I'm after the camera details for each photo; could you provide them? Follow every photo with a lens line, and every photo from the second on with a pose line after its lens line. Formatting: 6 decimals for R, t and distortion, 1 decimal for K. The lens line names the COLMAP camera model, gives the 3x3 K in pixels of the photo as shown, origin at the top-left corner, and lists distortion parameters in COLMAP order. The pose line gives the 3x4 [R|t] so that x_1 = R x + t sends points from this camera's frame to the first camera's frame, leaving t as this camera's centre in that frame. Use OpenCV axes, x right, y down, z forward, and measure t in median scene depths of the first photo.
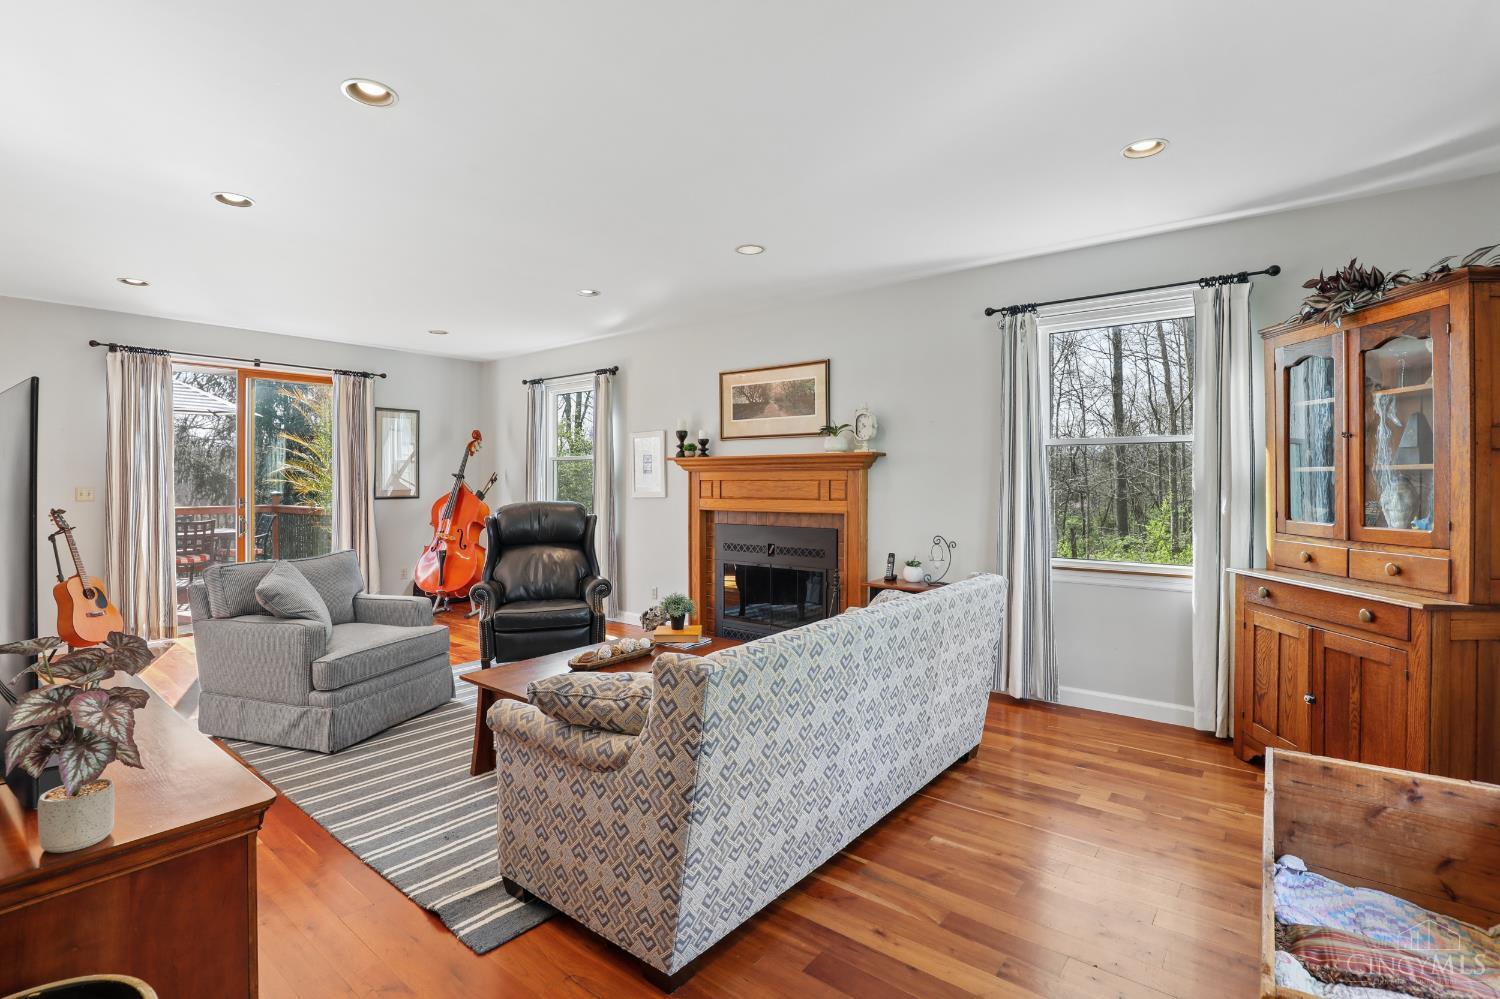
lens RADIAL K [[692.2, 0, 747.2], [0, 692.2, 490.4], [0, 0, 1]] dist [-0.037550, 0.007394]
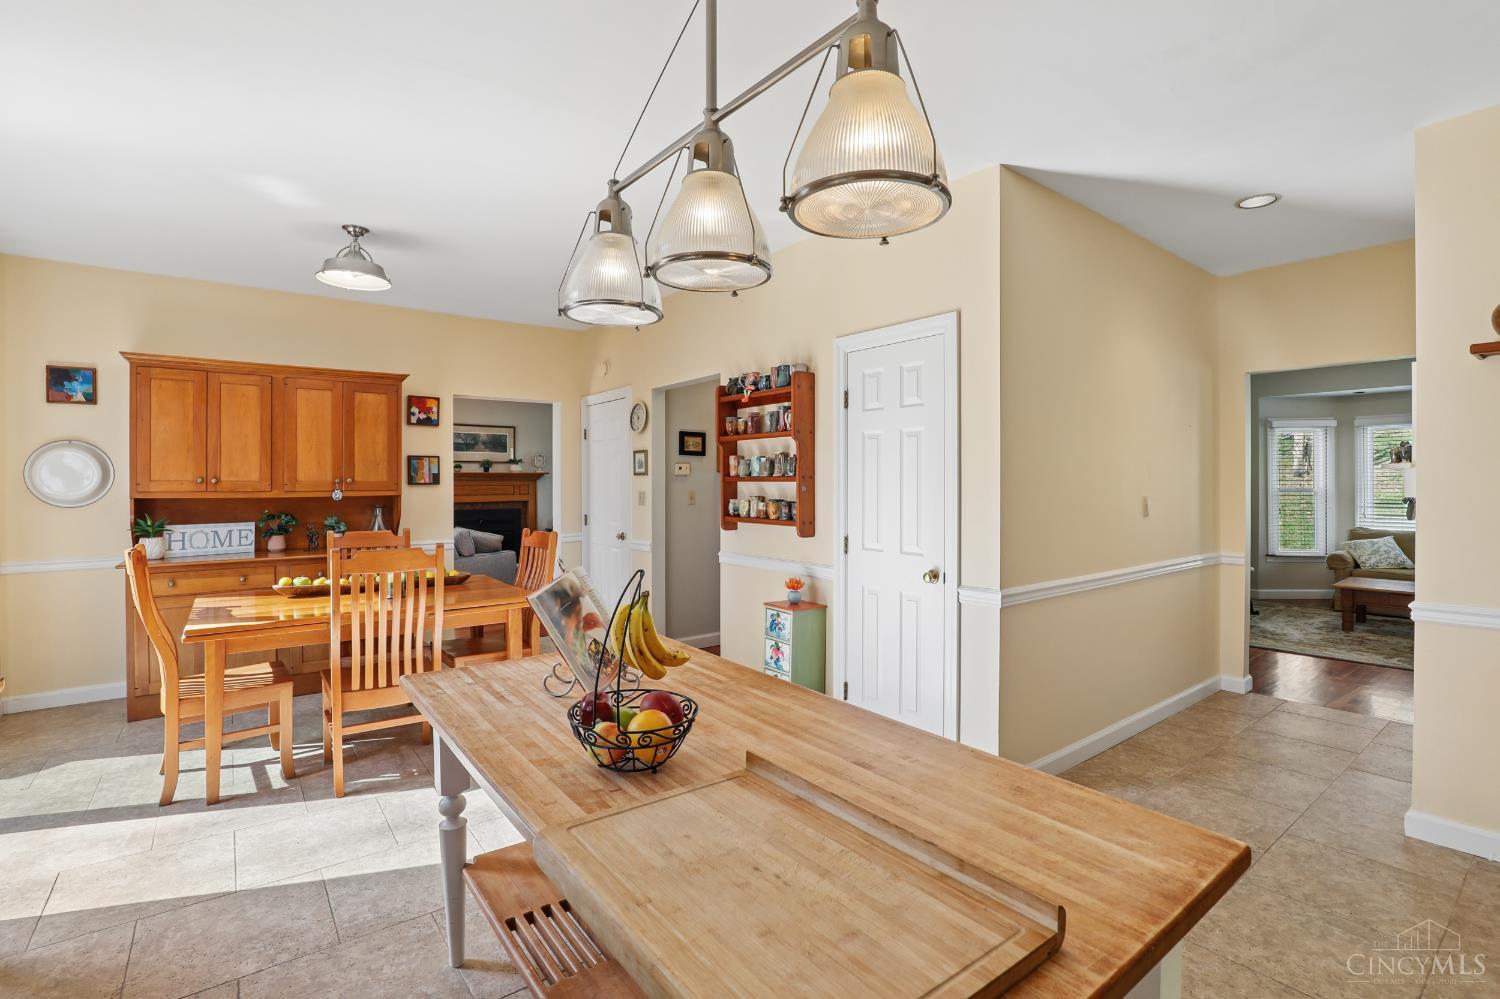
lens RADIAL K [[692.2, 0, 760.3], [0, 692.2, 485.4], [0, 0, 1]] dist [-0.037550, 0.007394]
pose [[0.236084, -0.005507, 0.971717, -1.615288], [0.011371, 0.999931, 0.002905, -0.011260], [-0.971666, 0.010363, 0.236131, -0.184152]]
